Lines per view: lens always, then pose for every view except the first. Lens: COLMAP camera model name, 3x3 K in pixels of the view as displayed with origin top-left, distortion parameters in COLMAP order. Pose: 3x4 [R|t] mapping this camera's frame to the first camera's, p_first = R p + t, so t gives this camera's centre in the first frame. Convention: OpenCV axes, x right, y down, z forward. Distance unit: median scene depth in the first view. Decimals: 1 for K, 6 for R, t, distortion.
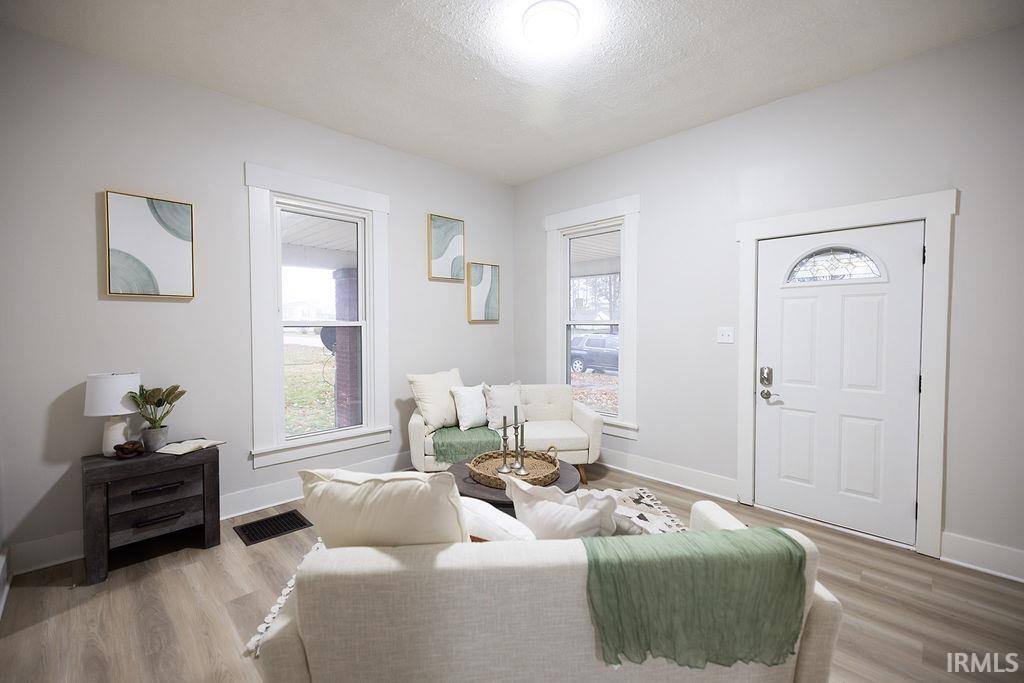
lens RADIAL K [[421.4, 0, 509.7], [0, 421.4, 339.2], [0, 0, 1]] dist [0.001294, 0.000233]
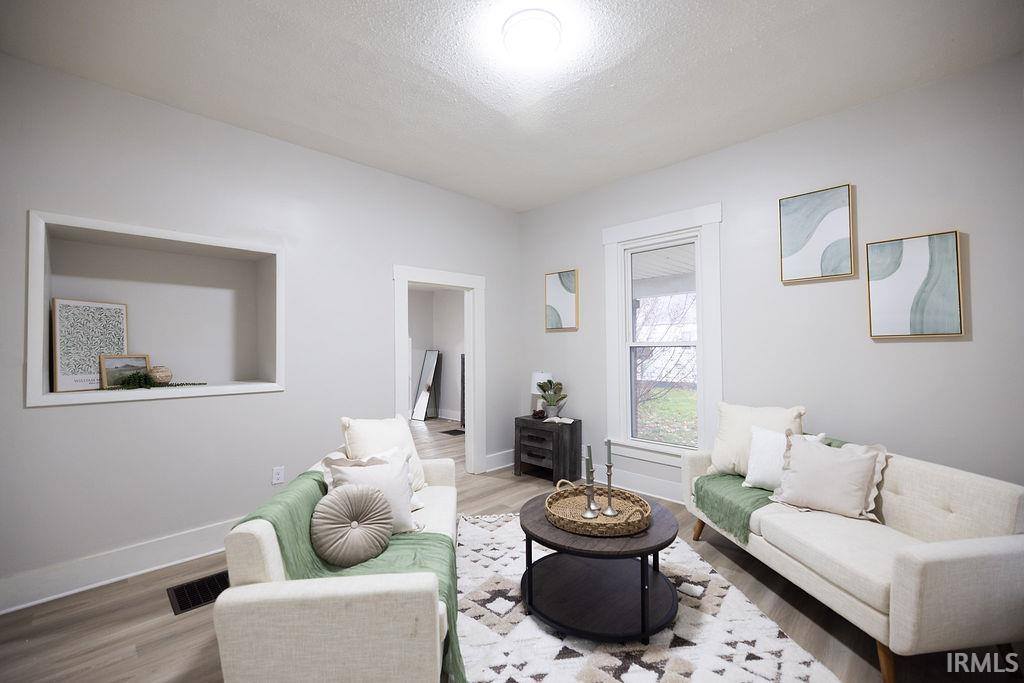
lens RADIAL K [[429.7, 0, 511.7], [0, 429.7, 338.1], [0, 0, 1]] dist [0.001602, 0.000235]
pose [[0.016159, -0.015730, -0.999746, 0.890863], [-0.021973, 0.999629, -0.016083, -0.033943], [0.999628, 0.022228, 0.015807, 0.775606]]
